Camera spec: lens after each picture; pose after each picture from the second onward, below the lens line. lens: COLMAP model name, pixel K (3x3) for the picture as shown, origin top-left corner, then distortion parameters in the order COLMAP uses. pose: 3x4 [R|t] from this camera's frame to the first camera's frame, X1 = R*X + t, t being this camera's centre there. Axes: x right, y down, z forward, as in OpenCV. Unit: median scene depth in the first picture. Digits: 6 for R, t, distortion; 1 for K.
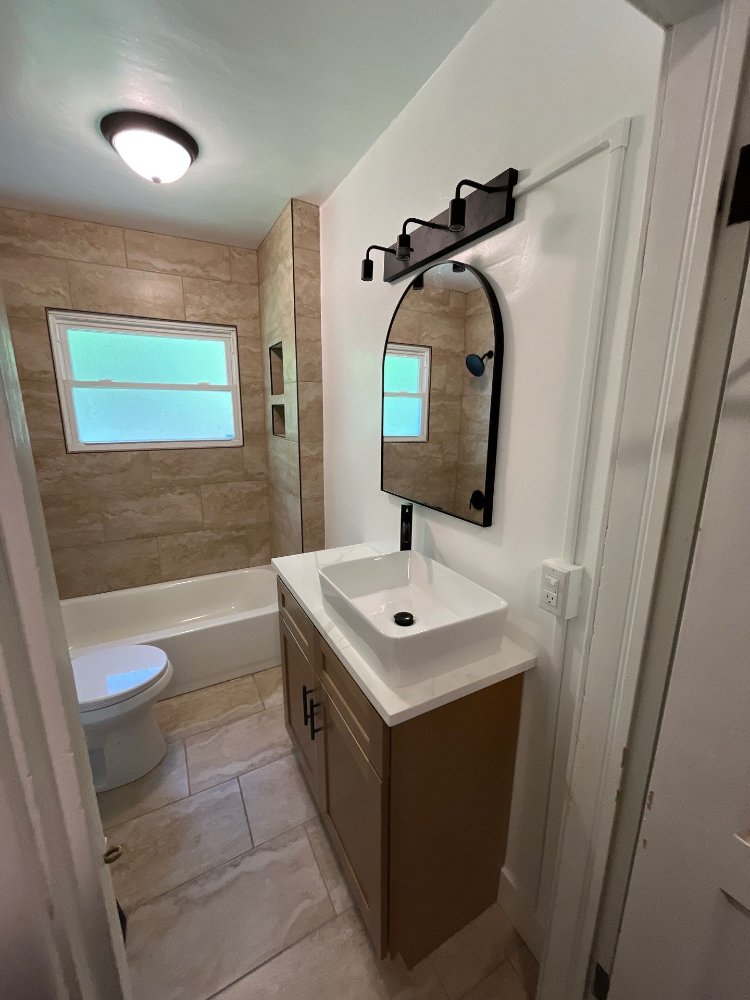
lens RADIAL K [[405.1, 0, 376.2], [0, 405.1, 498.5], [0, 0, 1]] dist [-0.002448, -0.000593]
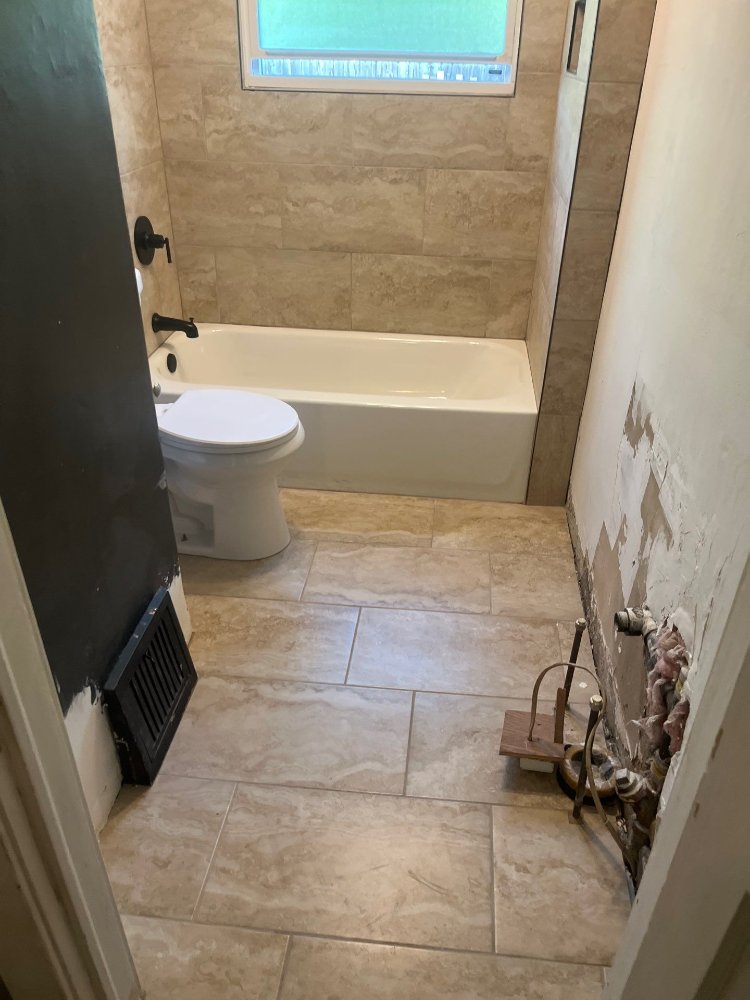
lens RADIAL K [[757.0, 0, 376.1], [0, 757.0, 508.2], [0, 0, 1]] dist [0.060872, -0.078751]
pose [[0.822744, 0.303600, -0.480540, 0.185423], [-0.134561, 0.925408, 0.354278, 0.041240], [0.552254, -0.226818, 0.802227, -0.003243]]
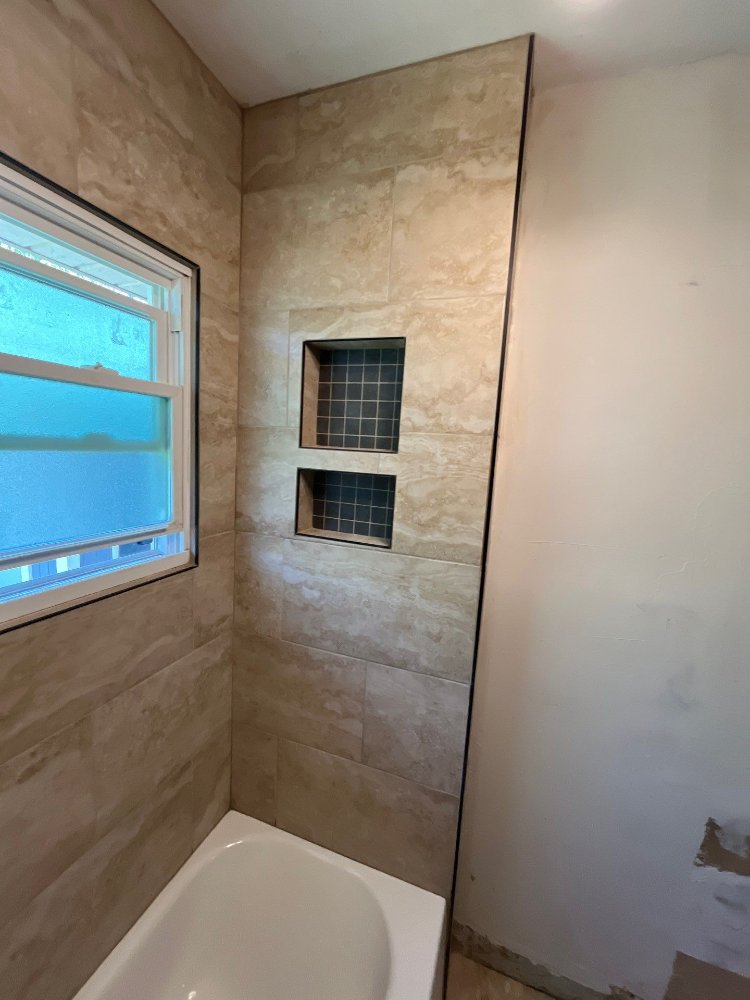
lens RADIAL K [[405.1, 0, 377.5], [0, 405.1, 498.1], [0, 0, 1]] dist [-0.002448, -0.000593]
pose [[0.741290, -0.047058, 0.669534, -0.535034], [0.090814, 0.995398, -0.030585, -0.194341], [-0.665013, 0.083475, 0.742152, 0.675024]]
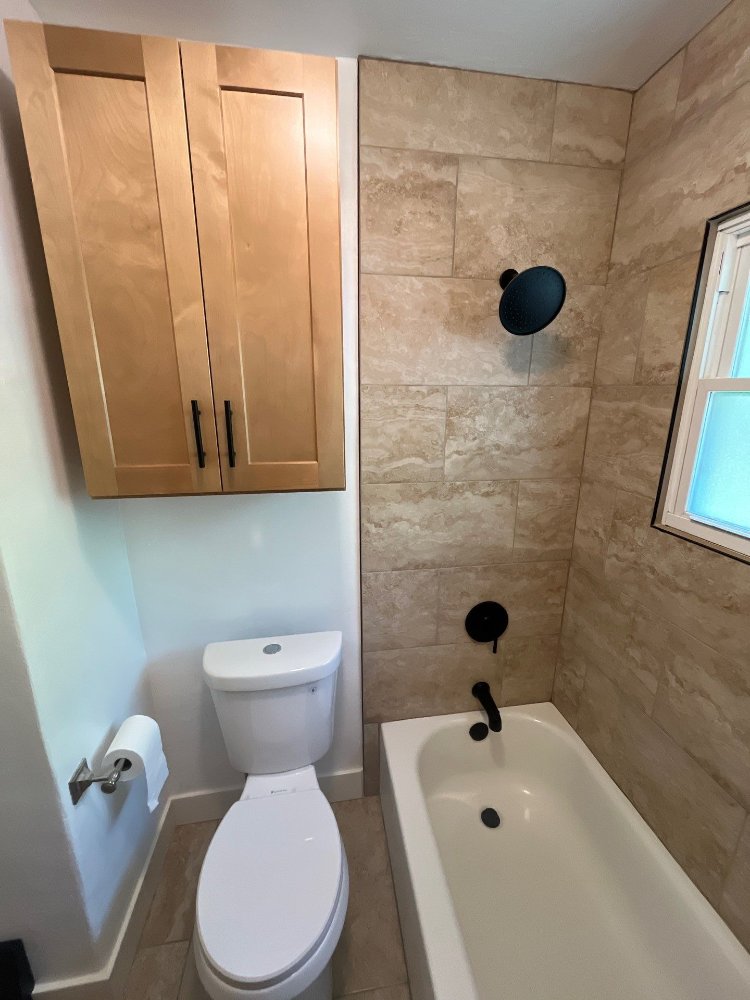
lens RADIAL K [[405.1, 0, 376.5], [0, 405.1, 499.2], [0, 0, 1]] dist [-0.002448, -0.000593]
pose [[-0.347389, 0.224416, -0.910471, -0.187318], [-0.210092, 0.927632, 0.308806, -0.220610], [0.913883, 0.298558, -0.275101, 0.791596]]
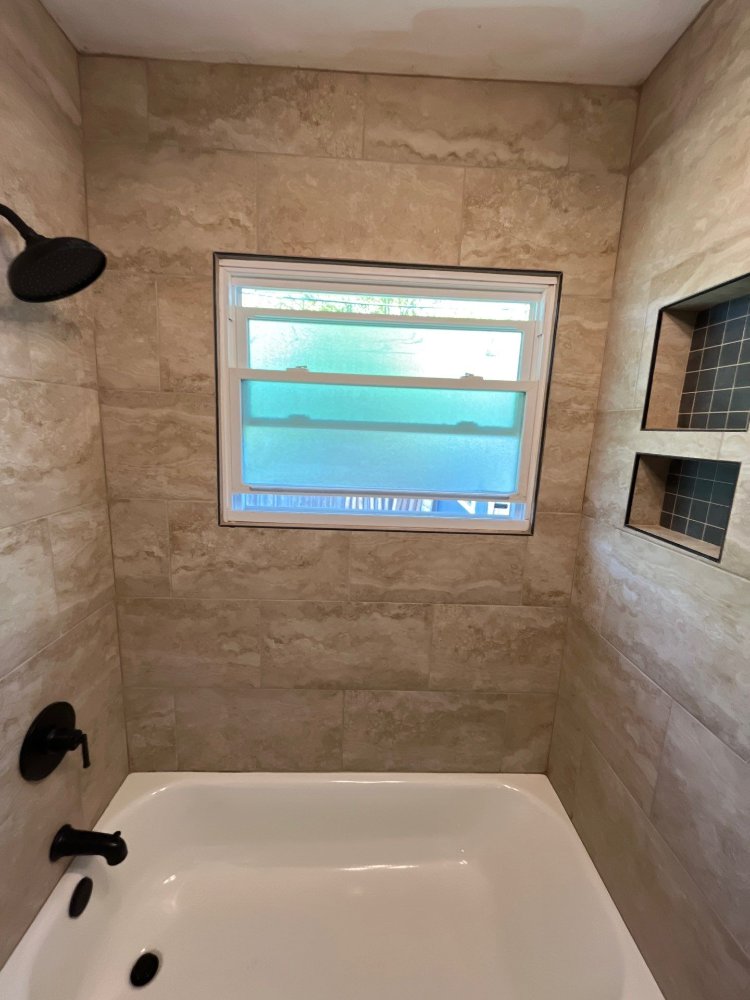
lens RADIAL K [[405.1, 0, 372.6], [0, 405.1, 498.2], [0, 0, 1]] dist [-0.002448, -0.000593]
pose [[0.891679, 0.108150, -0.439559, -0.338159], [-0.130800, 0.991176, -0.021468, -0.158797], [0.433359, 0.076637, 0.897957, 0.582759]]
